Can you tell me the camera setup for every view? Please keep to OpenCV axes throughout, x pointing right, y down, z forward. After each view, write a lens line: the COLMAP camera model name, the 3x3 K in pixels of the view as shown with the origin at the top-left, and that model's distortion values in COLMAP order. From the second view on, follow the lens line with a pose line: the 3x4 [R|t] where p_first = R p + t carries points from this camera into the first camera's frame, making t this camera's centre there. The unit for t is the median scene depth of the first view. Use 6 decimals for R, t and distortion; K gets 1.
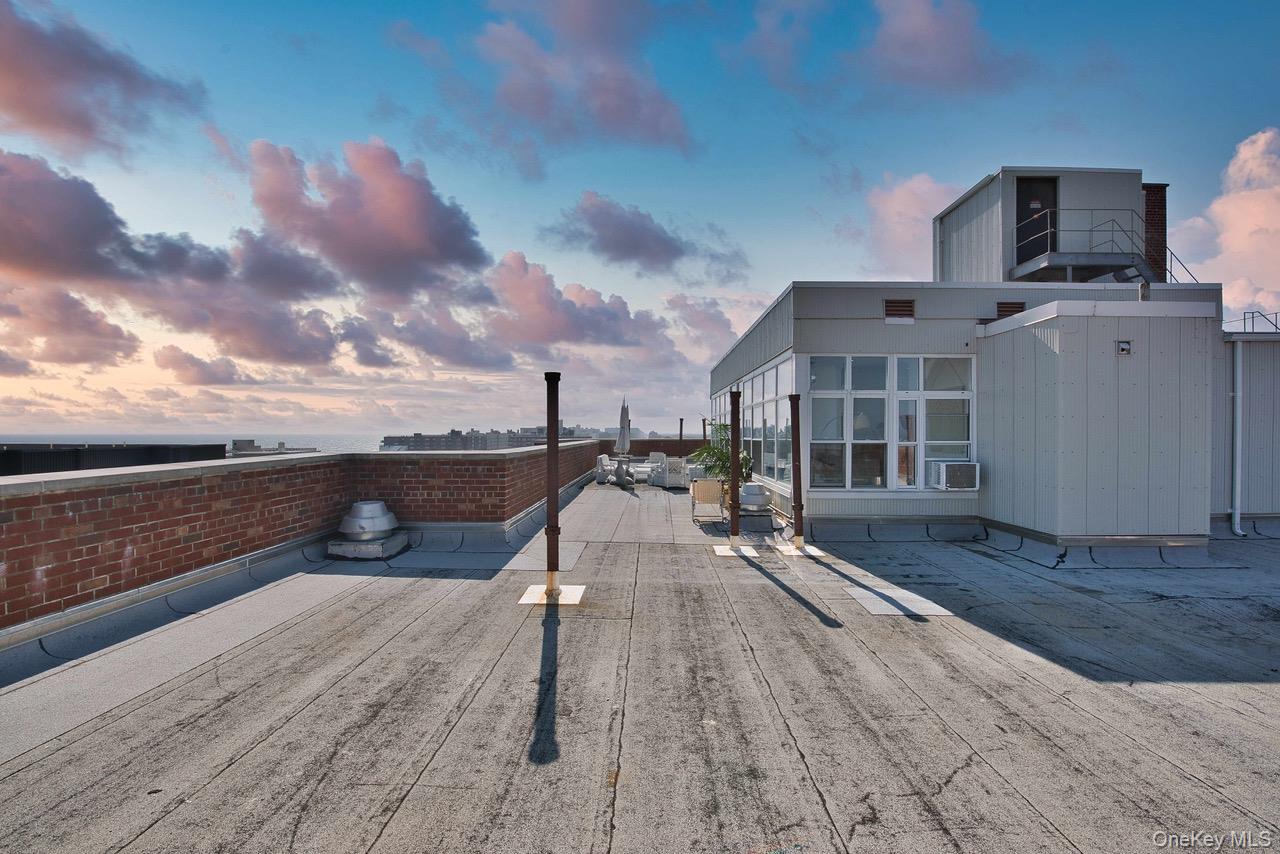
lens RADIAL K [[511.8, 0, 654.5], [0, 511.8, 439.6], [0, 0, 1]] dist [-0.014787, -0.002238]
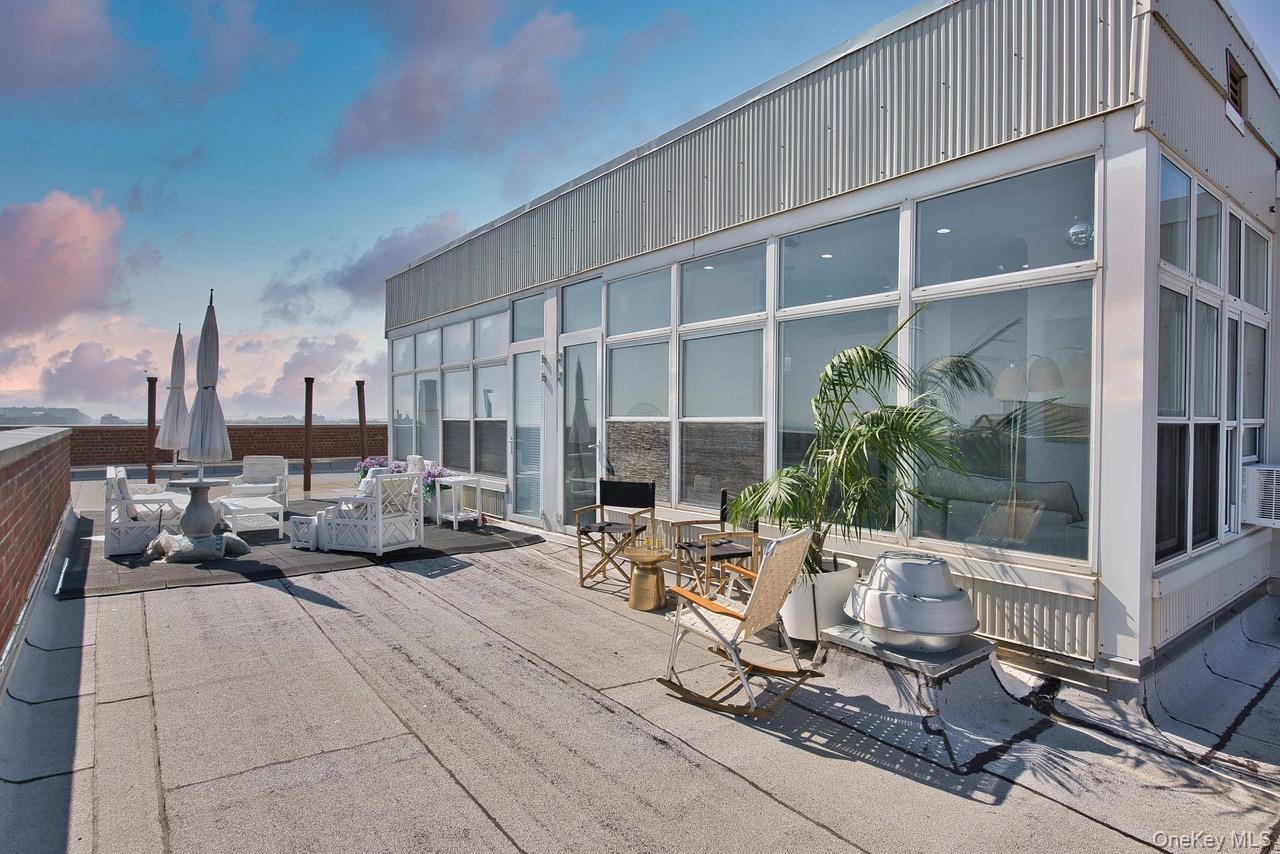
lens RADIAL K [[685.2, 0, 655.7], [0, 685.2, 428.9], [0, 0, 1]] dist [-0.002572, 0.000012]
pose [[0.783148, -0.007443, 0.621791, -0.294051], [0.005999, 0.999972, 0.004415, 0.008273], [-0.621806, 0.000272, 0.783171, 1.197297]]
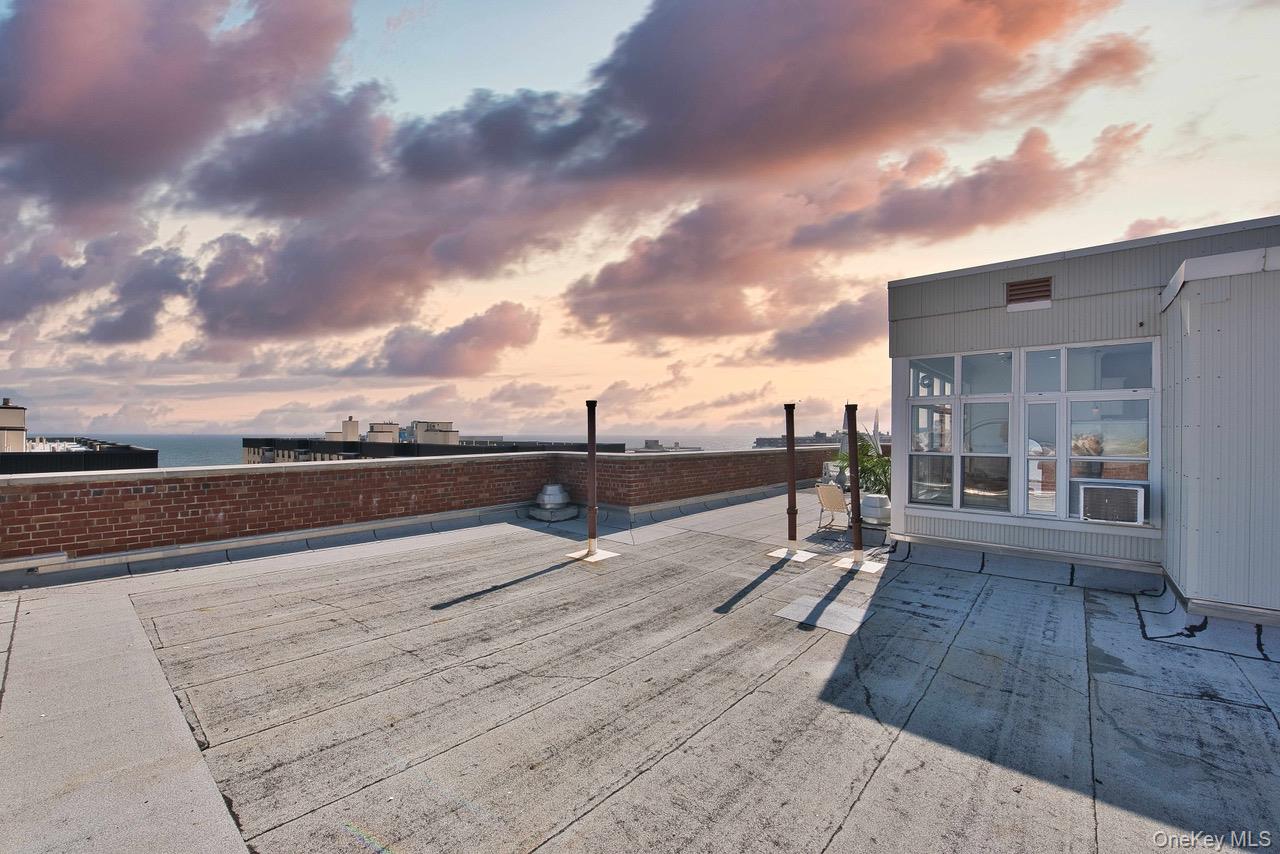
lens RADIAL K [[517.0, 0, 655.2], [0, 517.0, 438.5], [0, 0, 1]] dist [-0.012786, -0.002825]
pose [[0.766096, 0.007893, -0.642677, 0.765696], [-0.011741, 0.999930, -0.001715, -0.020892], [0.642618, 0.008859, 0.766135, -0.001553]]
